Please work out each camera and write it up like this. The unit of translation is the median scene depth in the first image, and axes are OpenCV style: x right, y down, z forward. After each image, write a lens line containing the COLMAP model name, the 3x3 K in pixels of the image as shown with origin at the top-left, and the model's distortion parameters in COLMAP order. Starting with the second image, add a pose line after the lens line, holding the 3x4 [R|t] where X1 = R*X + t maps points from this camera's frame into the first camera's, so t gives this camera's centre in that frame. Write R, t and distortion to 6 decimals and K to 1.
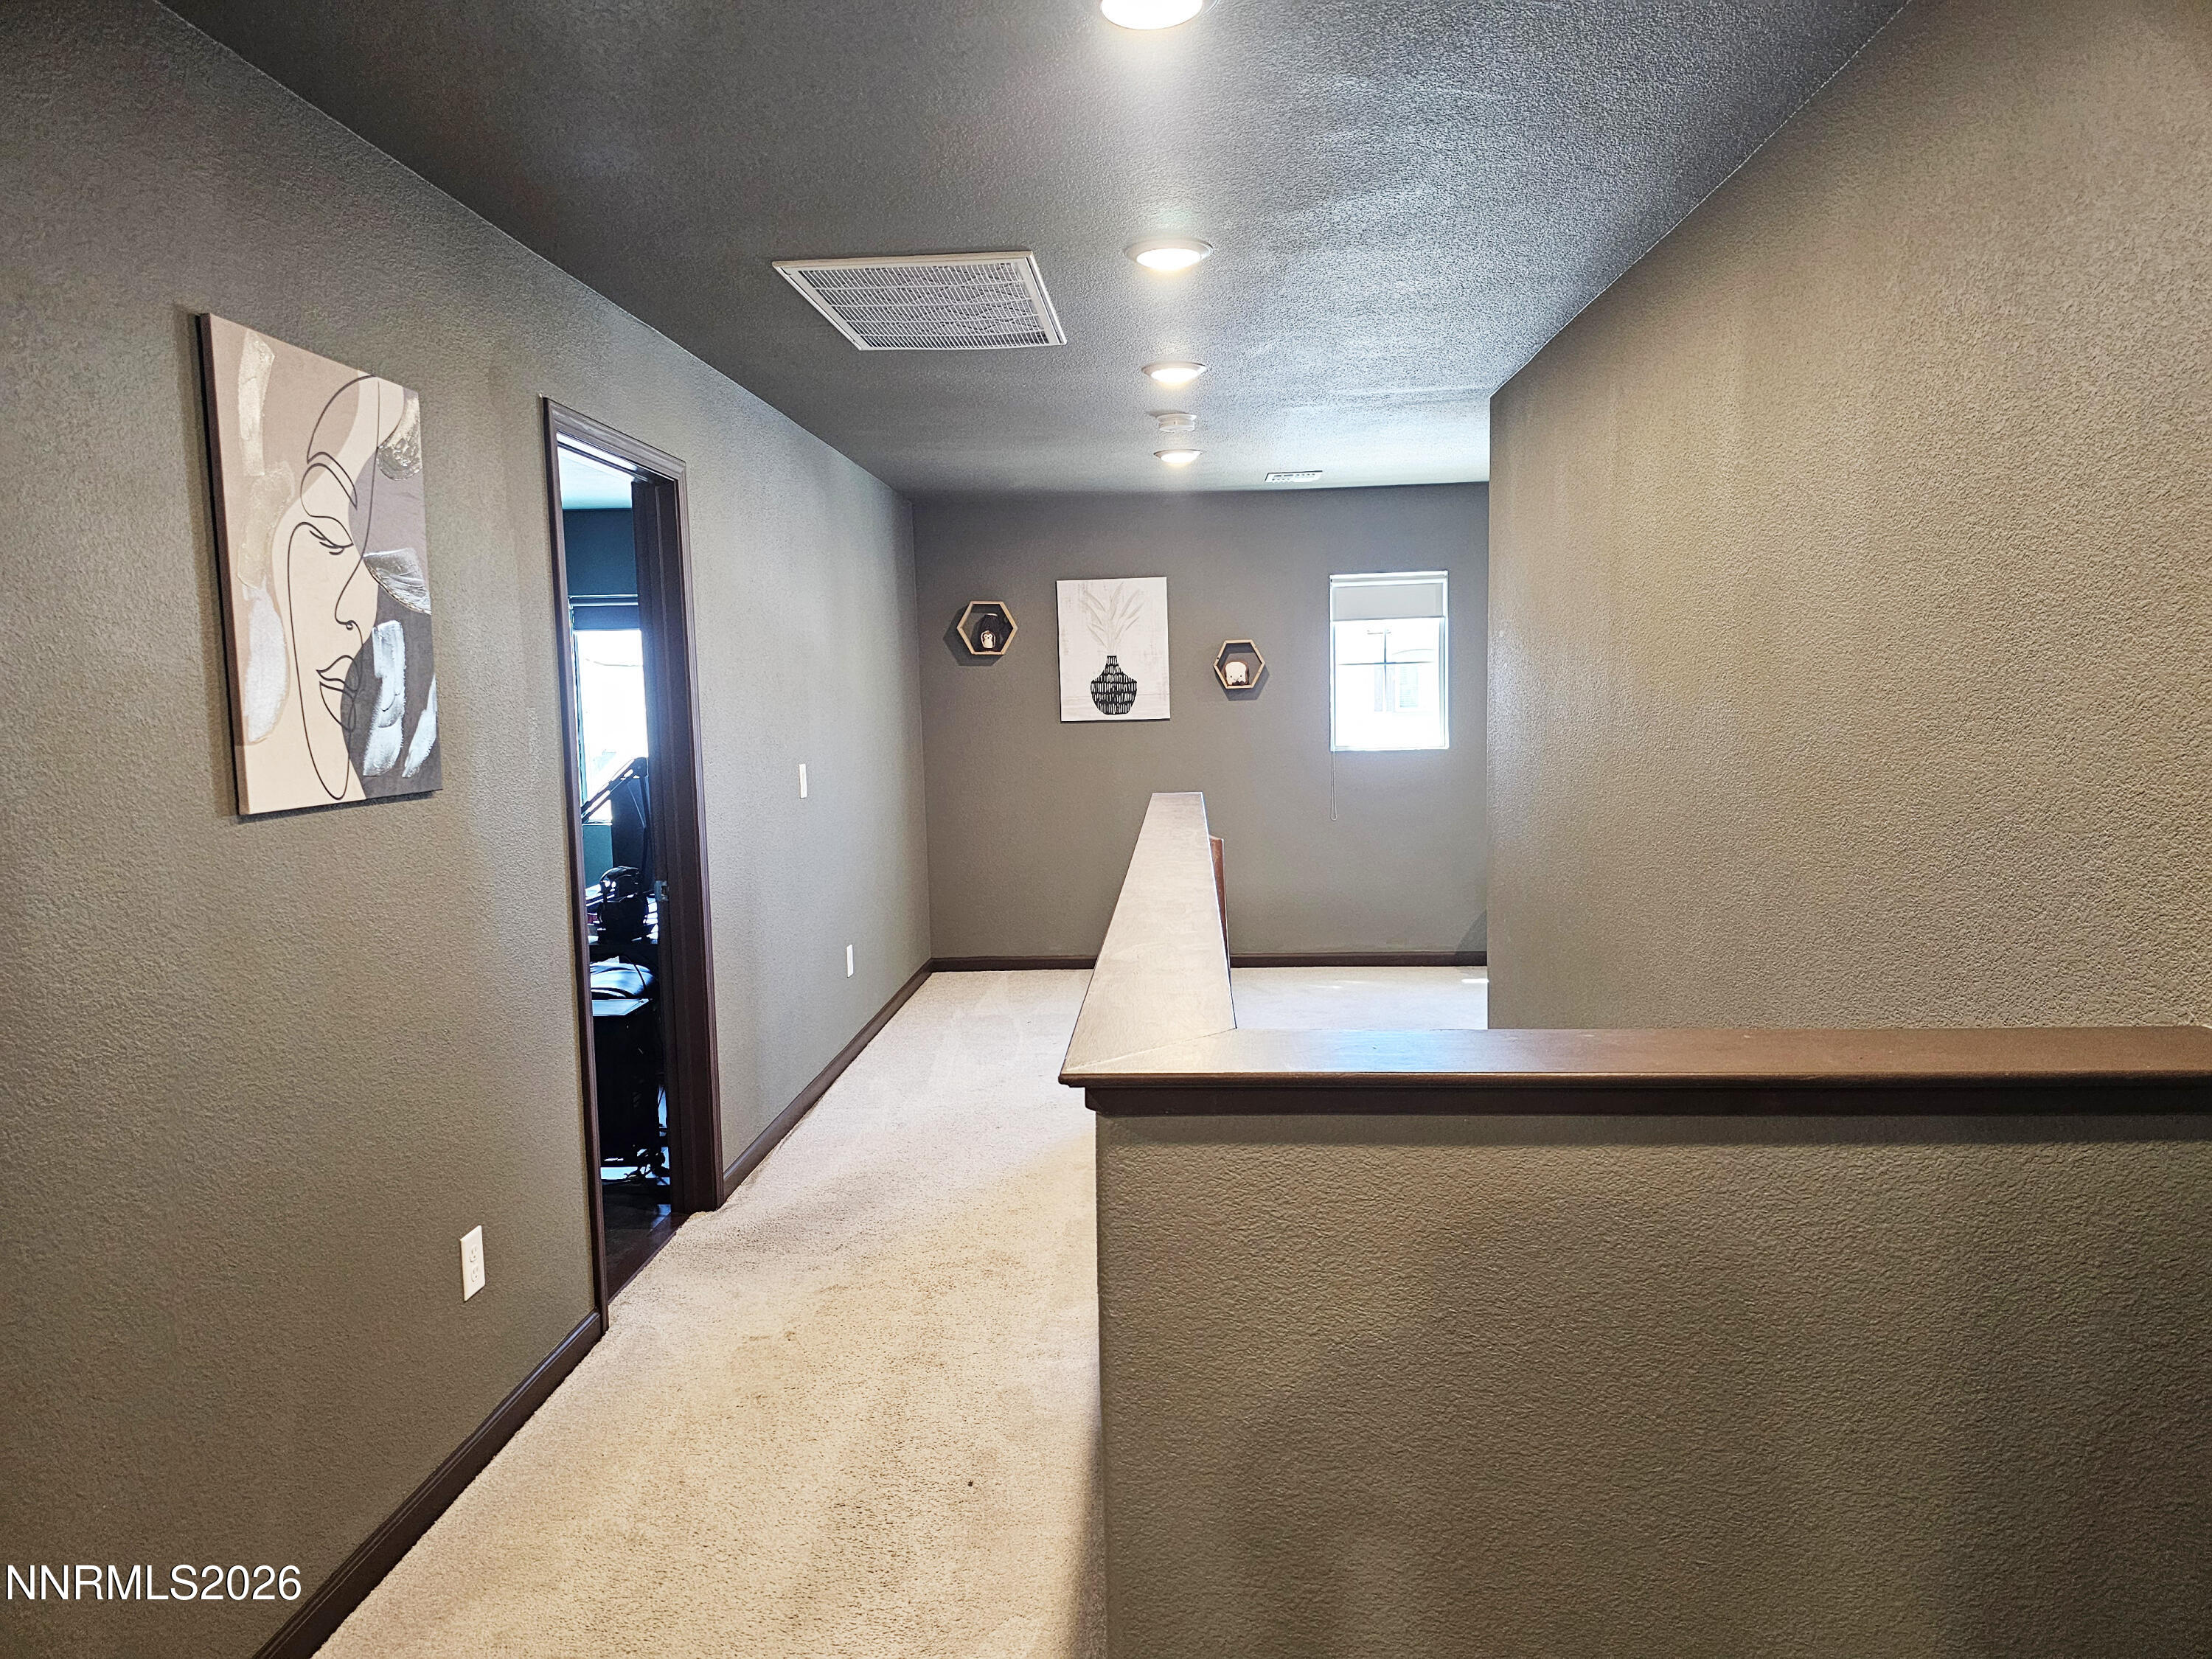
lens RADIAL K [[1477.7, 0, 1106.7], [0, 1477.7, 830.6], [0, 0, 1]] dist [0.046500, -0.045898]
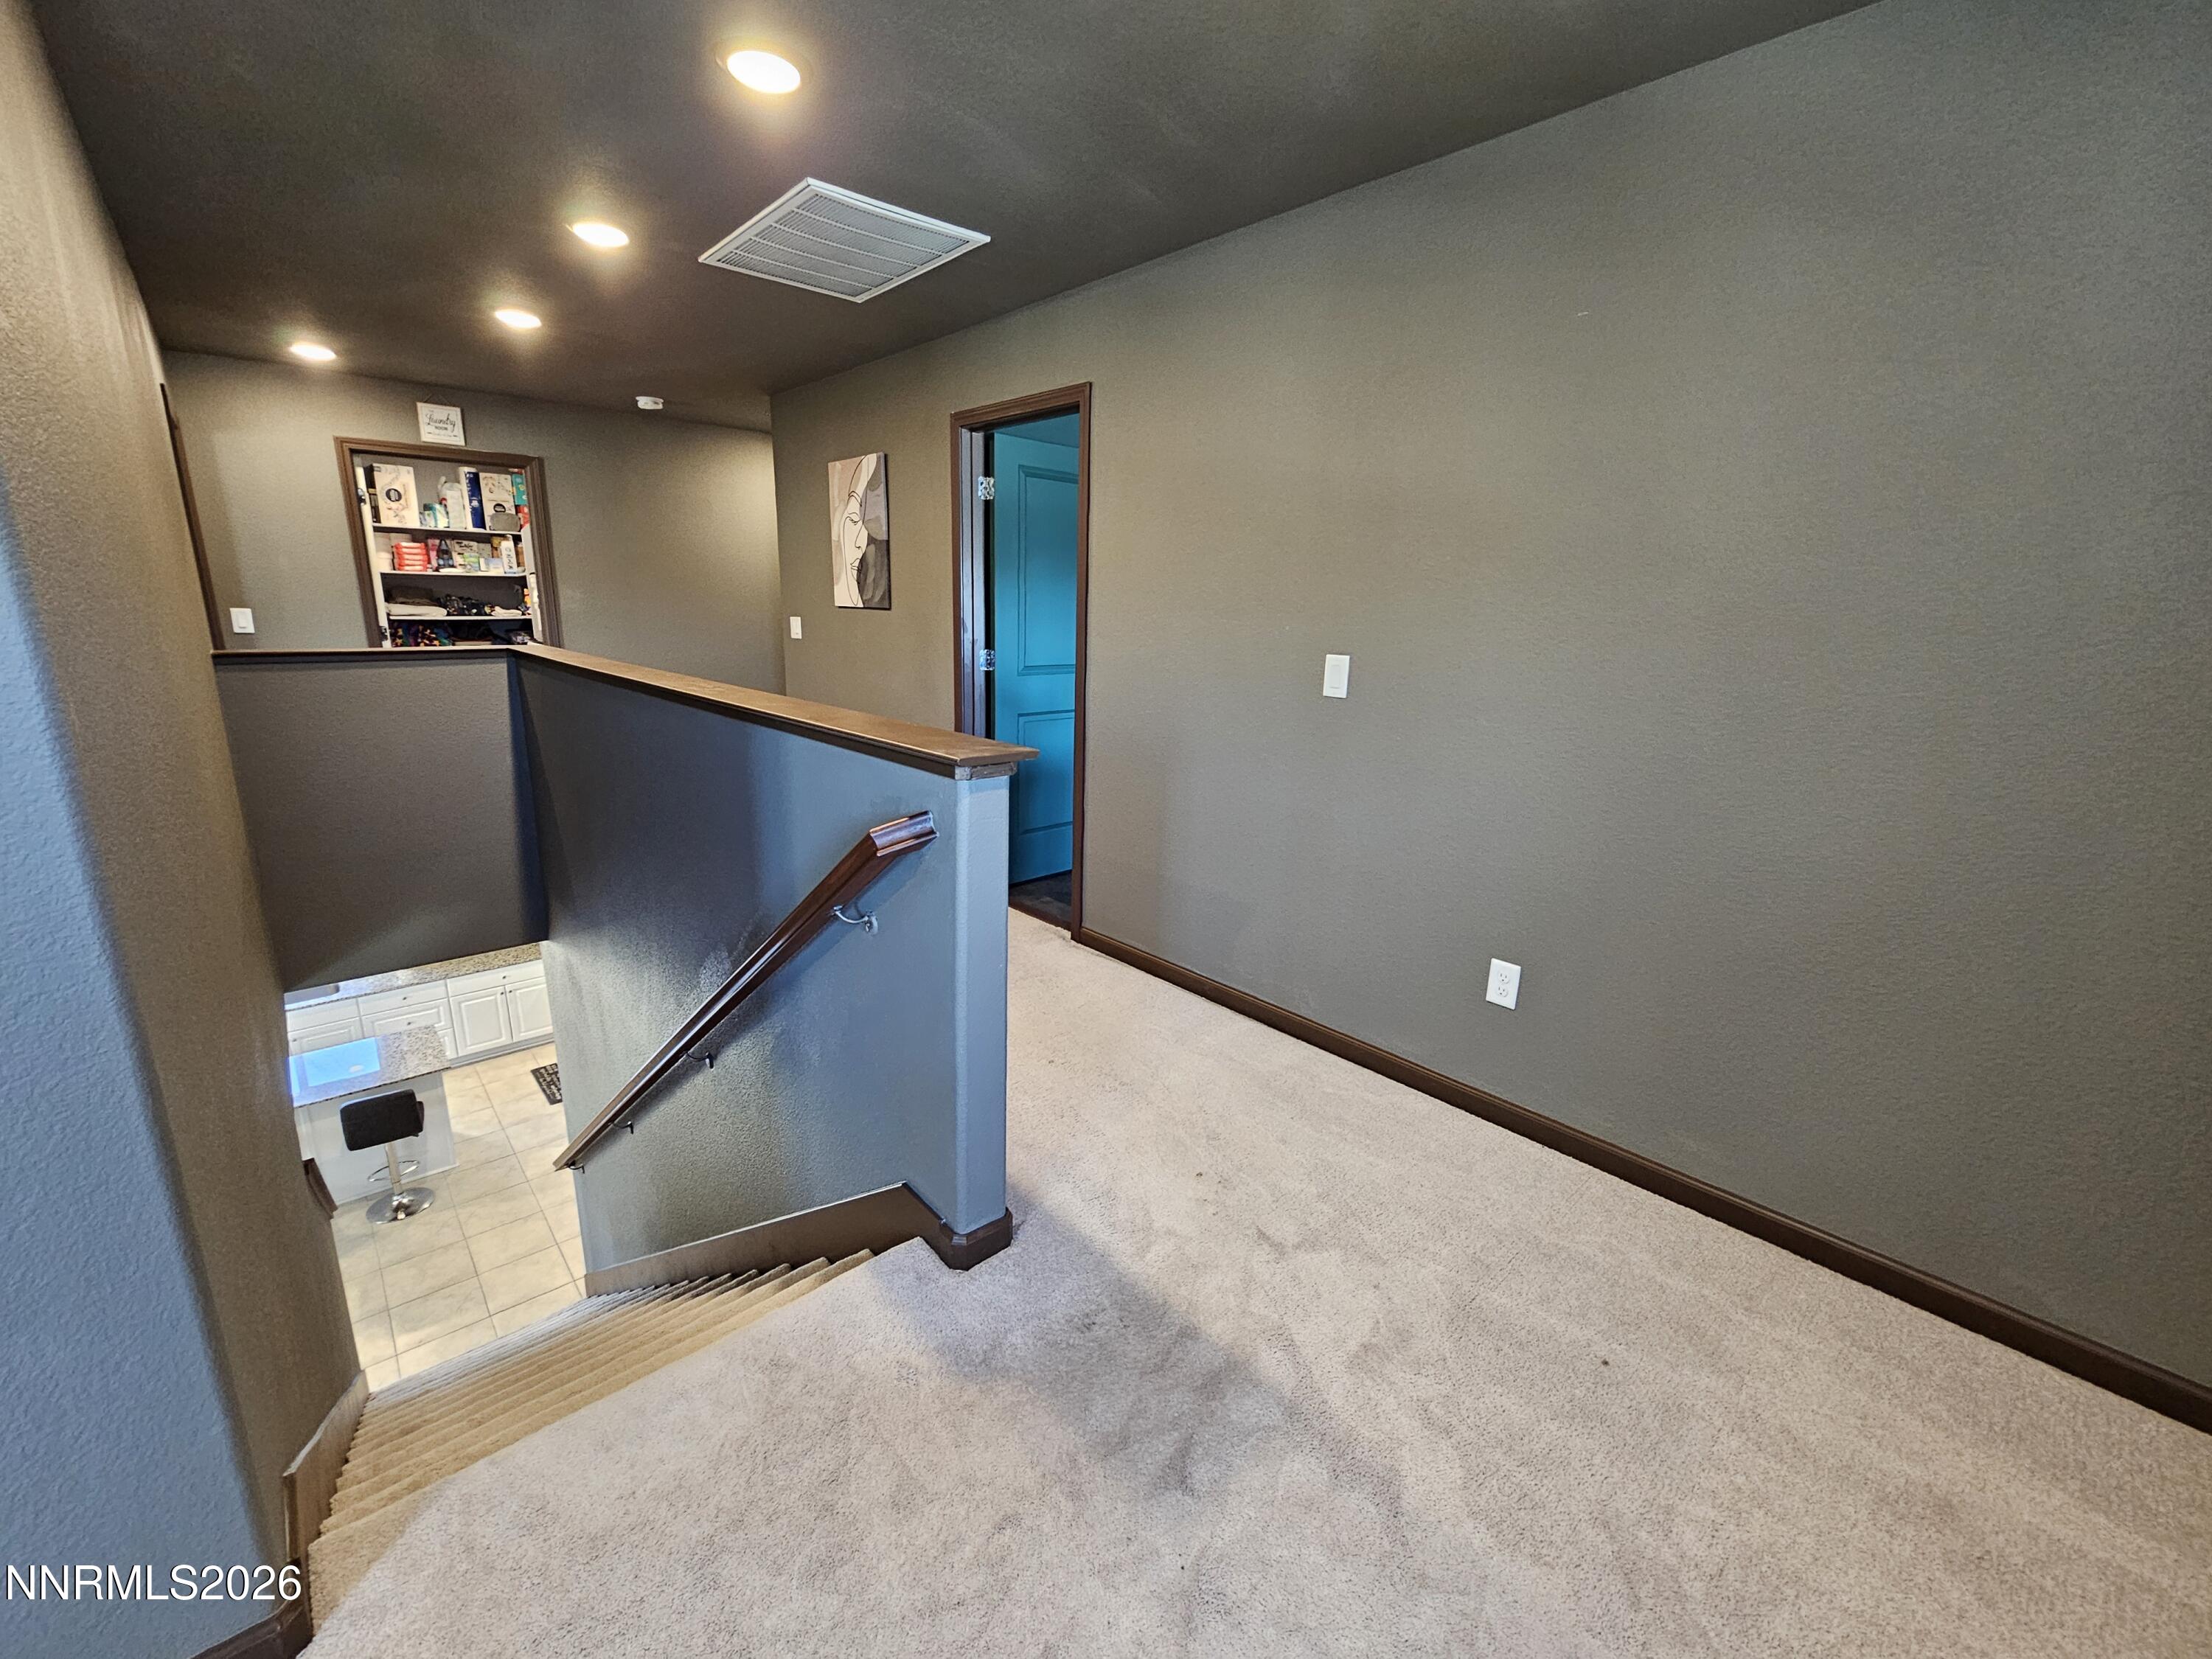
lens RADIAL K [[904.4, 0, 1106.2], [0, 904.4, 826.4], [0, 0, 1]] dist [-0.004537, 0.000449]
pose [[-0.697692, 0.177972, -0.693940, 0.518767], [-0.075011, 0.945178, 0.317823, -0.222603], [0.712460, 0.273796, -0.646093, 2.679369]]
